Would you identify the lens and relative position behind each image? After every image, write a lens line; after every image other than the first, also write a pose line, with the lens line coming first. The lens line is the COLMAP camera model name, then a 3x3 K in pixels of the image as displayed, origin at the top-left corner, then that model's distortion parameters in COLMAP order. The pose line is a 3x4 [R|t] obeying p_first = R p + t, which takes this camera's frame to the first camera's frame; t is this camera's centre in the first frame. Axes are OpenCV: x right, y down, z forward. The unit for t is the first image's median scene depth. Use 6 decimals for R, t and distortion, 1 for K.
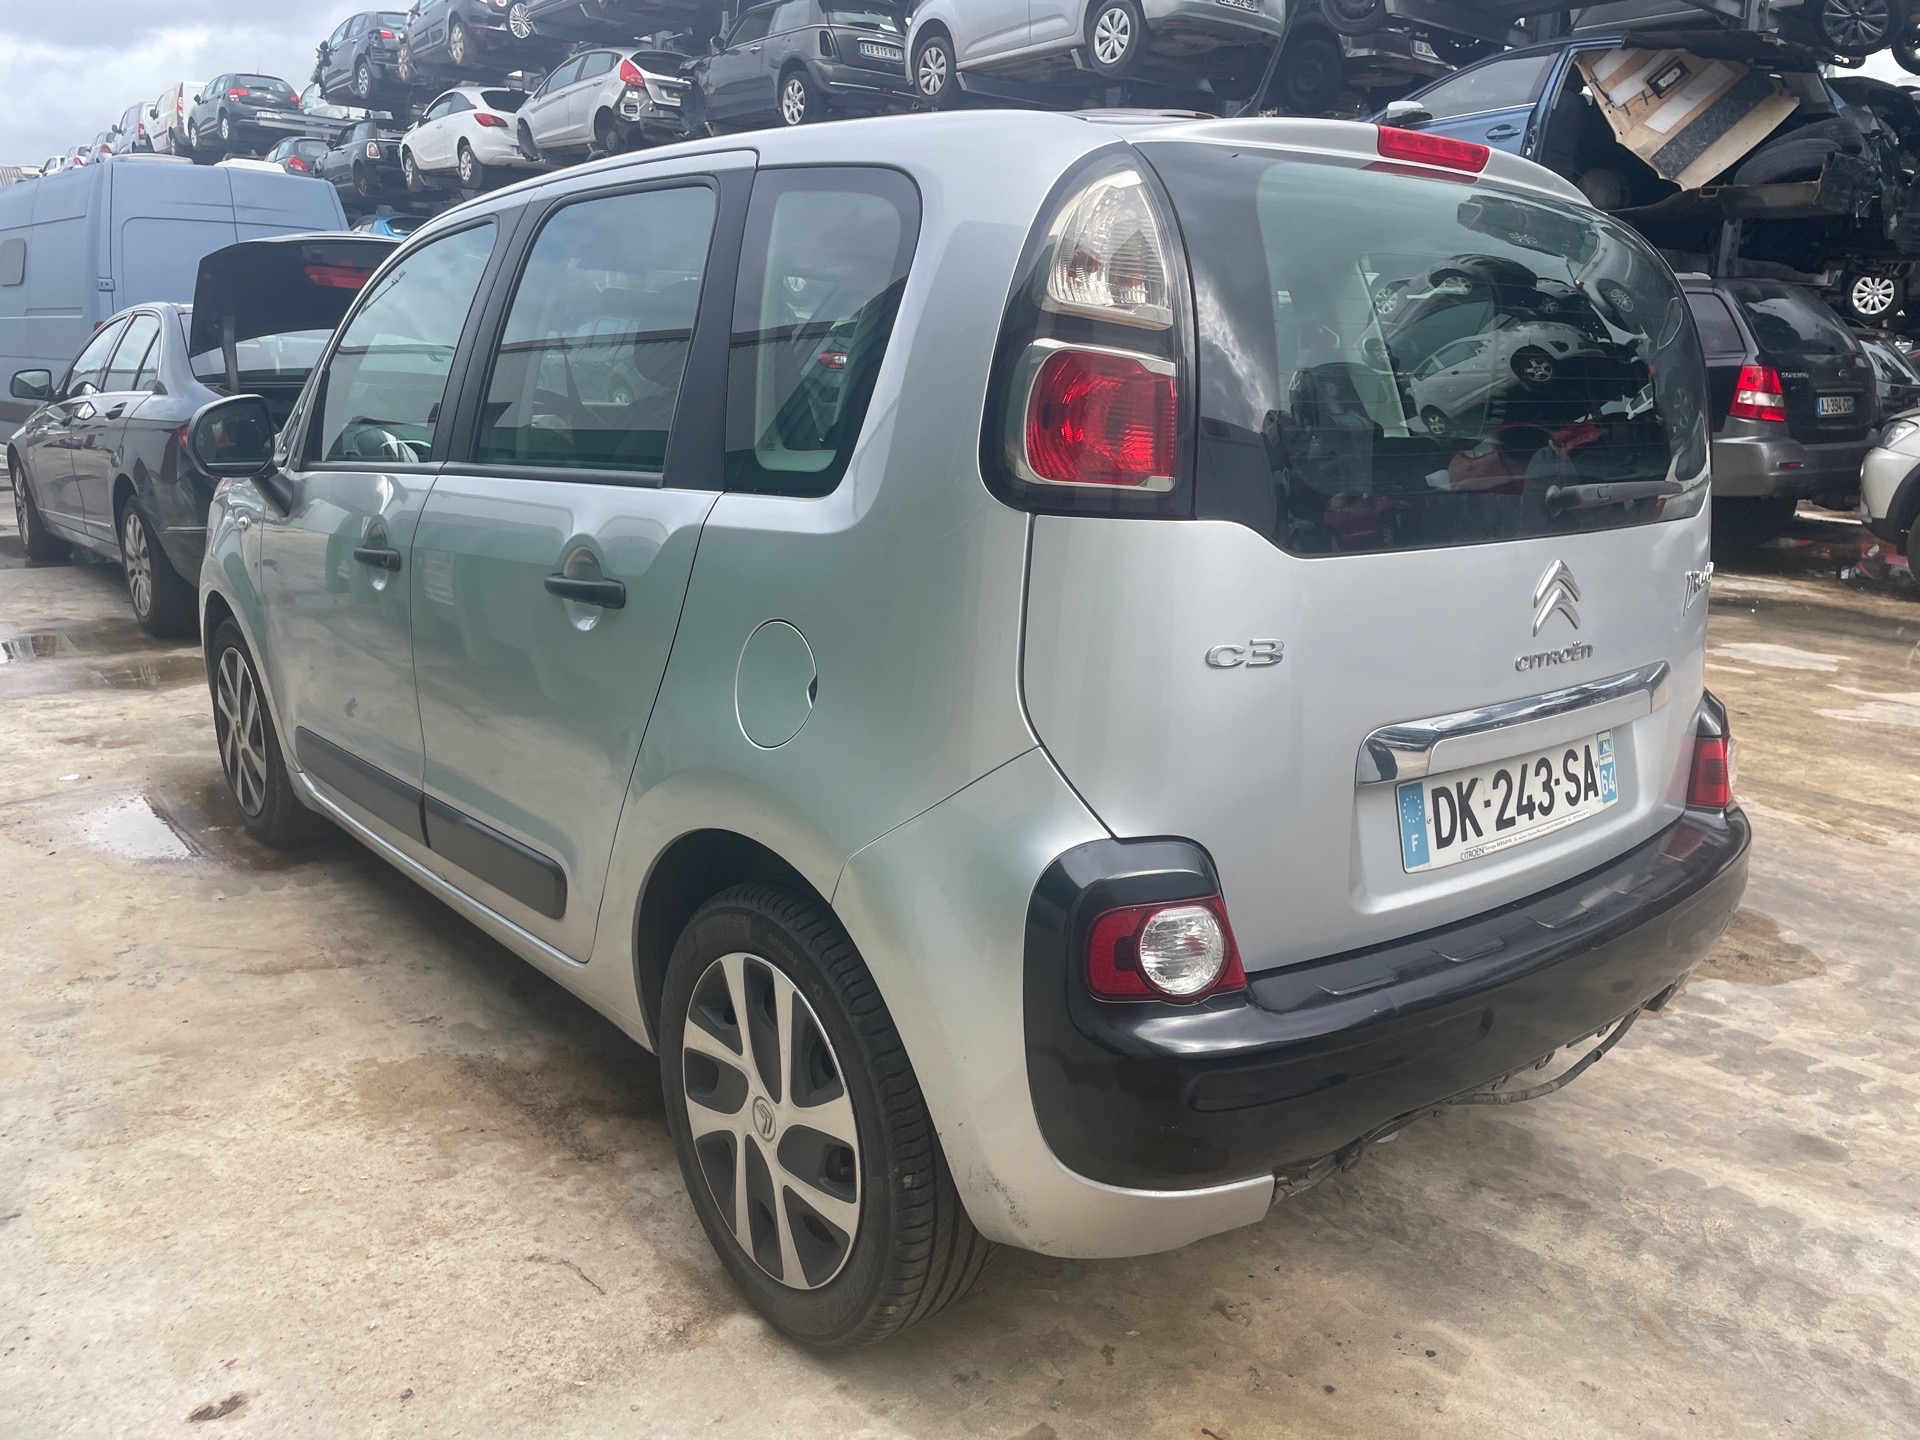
lens RADIAL K [[1454.0, 0, 966.4], [0, 1454.0, 703.7], [0, 0, 1]] dist [0.080963, -0.104624]
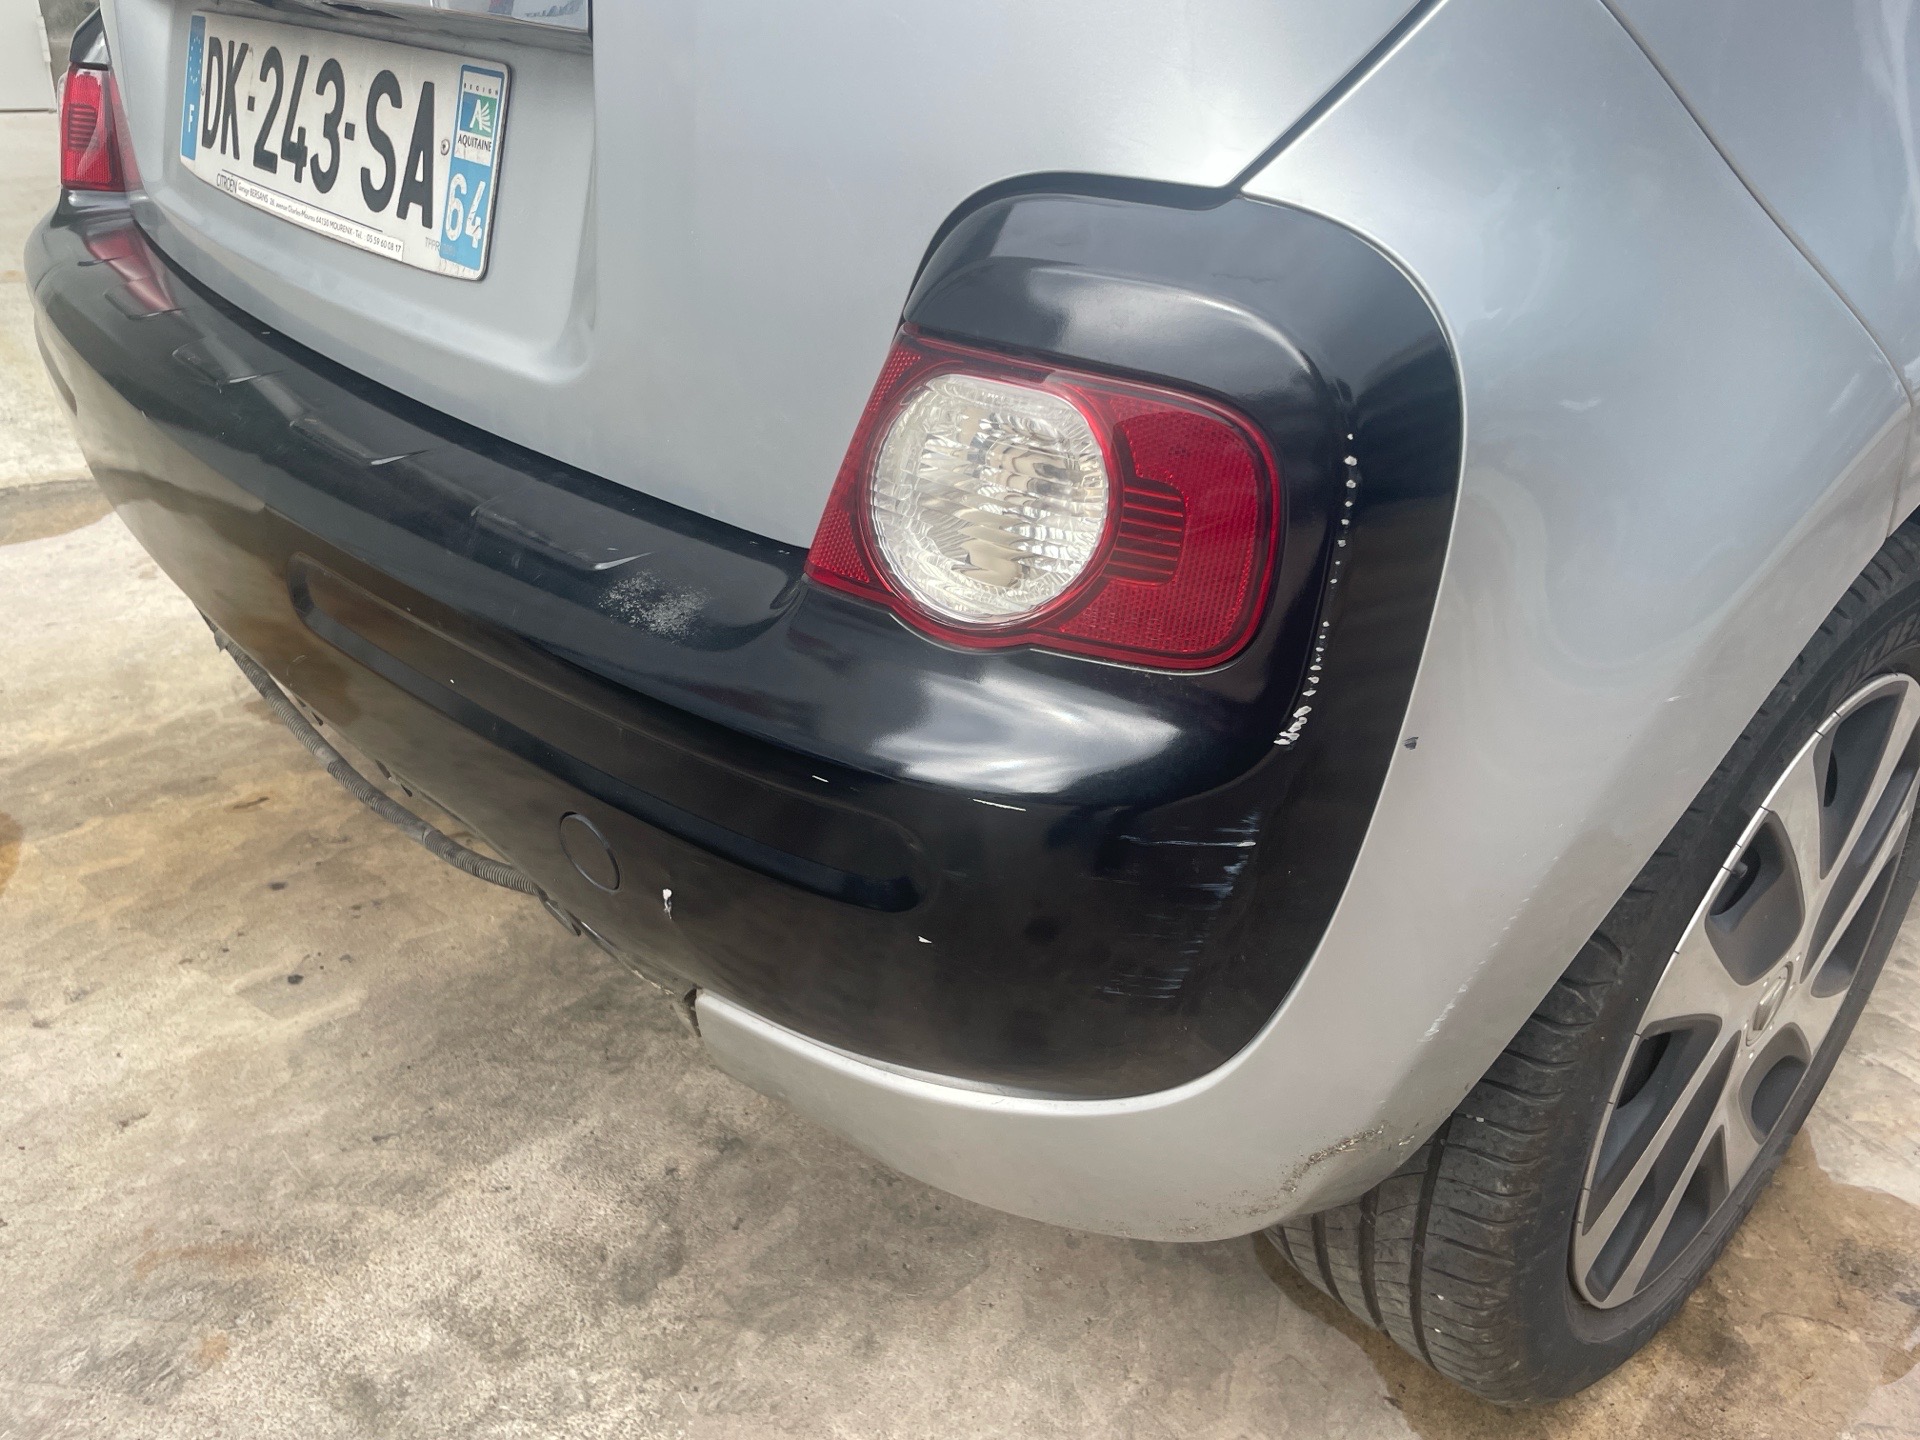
lens RADIAL K [[1454.0, 0, 943.5], [0, 1454.0, 718.3], [0, 0, 1]] dist [0.080963, -0.104624]
pose [[0.026728, 0.424165, -0.905190, 0.850284], [-0.295825, 0.868312, 0.398149, -0.022178], [0.954868, 0.257136, 0.148687, 1.106202]]
